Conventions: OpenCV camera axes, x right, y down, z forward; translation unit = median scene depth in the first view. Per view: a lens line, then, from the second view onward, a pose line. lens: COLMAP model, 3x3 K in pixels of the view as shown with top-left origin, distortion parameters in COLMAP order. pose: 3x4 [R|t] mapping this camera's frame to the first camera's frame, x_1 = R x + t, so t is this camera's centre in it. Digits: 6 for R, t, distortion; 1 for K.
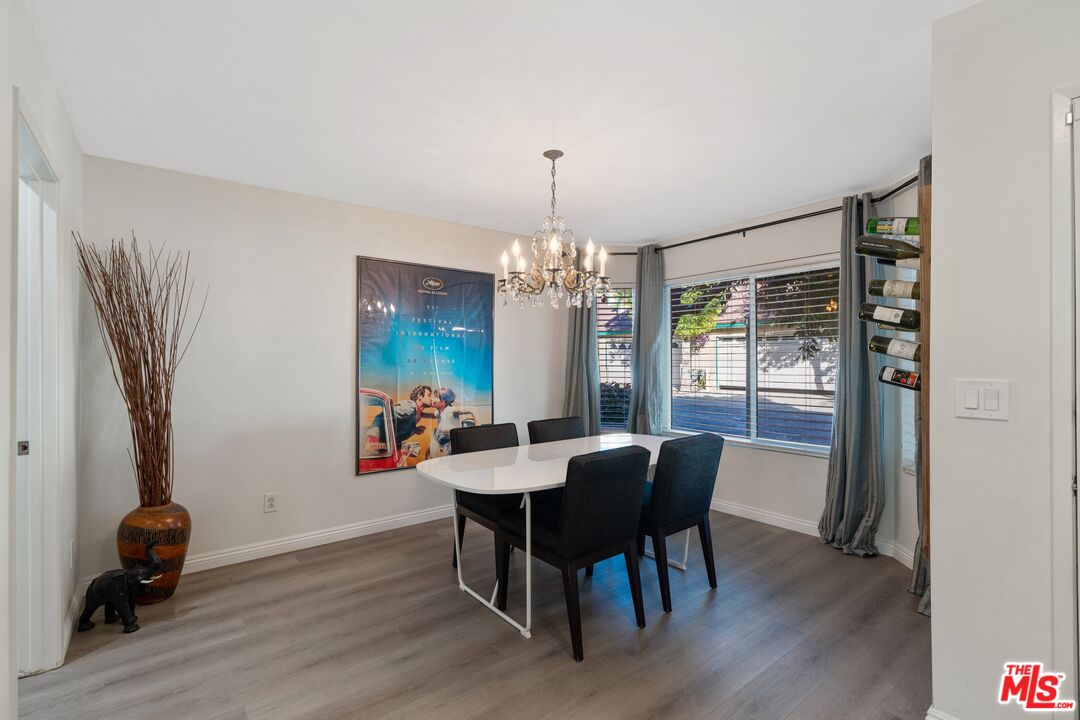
lens RADIAL K [[485.5, 0, 531.9], [0, 485.5, 359.1], [0, 0, 1]] dist [-0.002364, 0.000788]
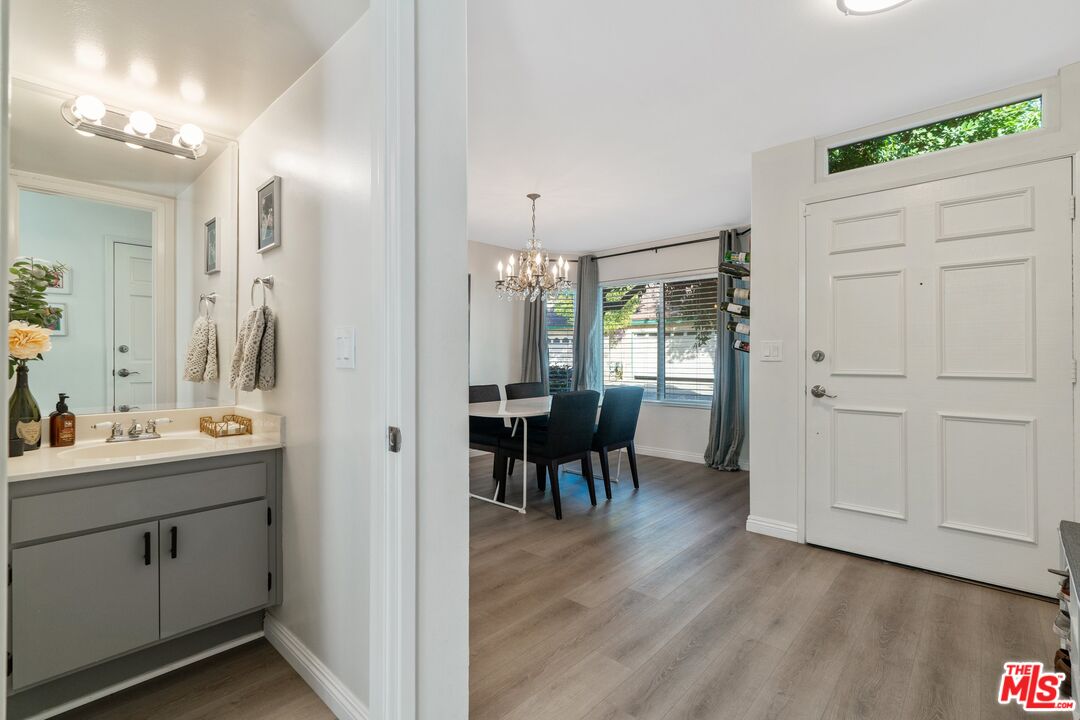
lens RADIAL K [[485.5, 0, 531.9], [0, 485.5, 359.1], [0, 0, 1]] dist [-0.002364, 0.000788]
pose [[0.986693, 0.000547, 0.162595, -0.153213], [-0.001776, 0.999971, 0.007415, 0.045393], [-0.162586, -0.007605, 0.986665, -0.345227]]
